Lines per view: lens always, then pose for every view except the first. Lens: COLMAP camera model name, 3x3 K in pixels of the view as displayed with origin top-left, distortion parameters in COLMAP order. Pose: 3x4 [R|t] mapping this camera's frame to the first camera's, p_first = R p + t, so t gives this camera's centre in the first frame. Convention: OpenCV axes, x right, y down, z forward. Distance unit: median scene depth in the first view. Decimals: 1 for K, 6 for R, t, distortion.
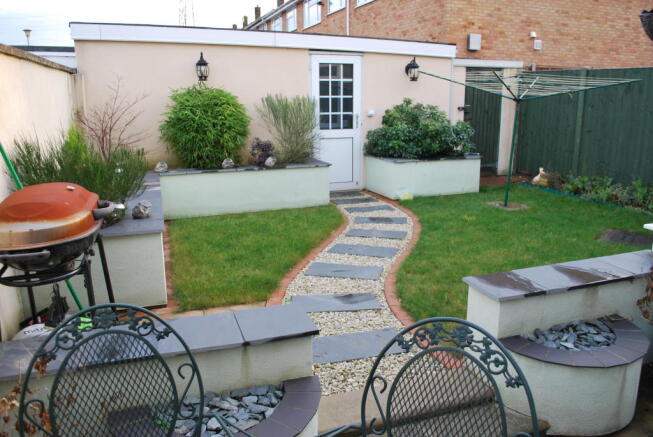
lens RADIAL K [[510.7, 0, 327.2], [0, 510.7, 218.6], [0, 0, 1]] dist [-0.085086, 0.003708]
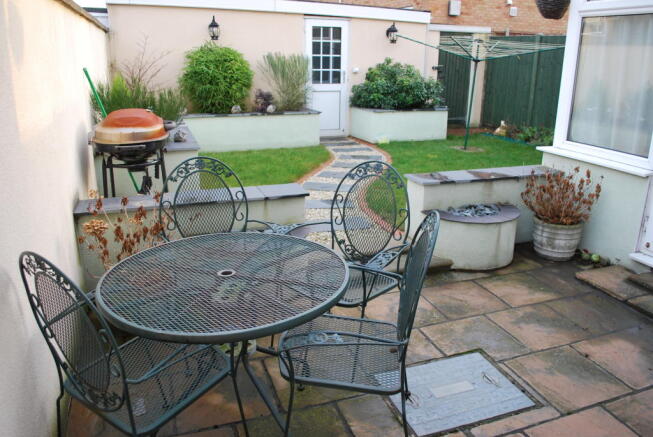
lens RADIAL K [[510.7, 0, 328.0], [0, 510.7, 218.9], [0, 0, 1]] dist [-0.085086, 0.003708]
pose [[0.999762, 0.012068, 0.018189, 0.004924], [-0.013374, 0.997205, 0.073509, 0.056952], [-0.017251, -0.073735, 0.997129, -0.218258]]
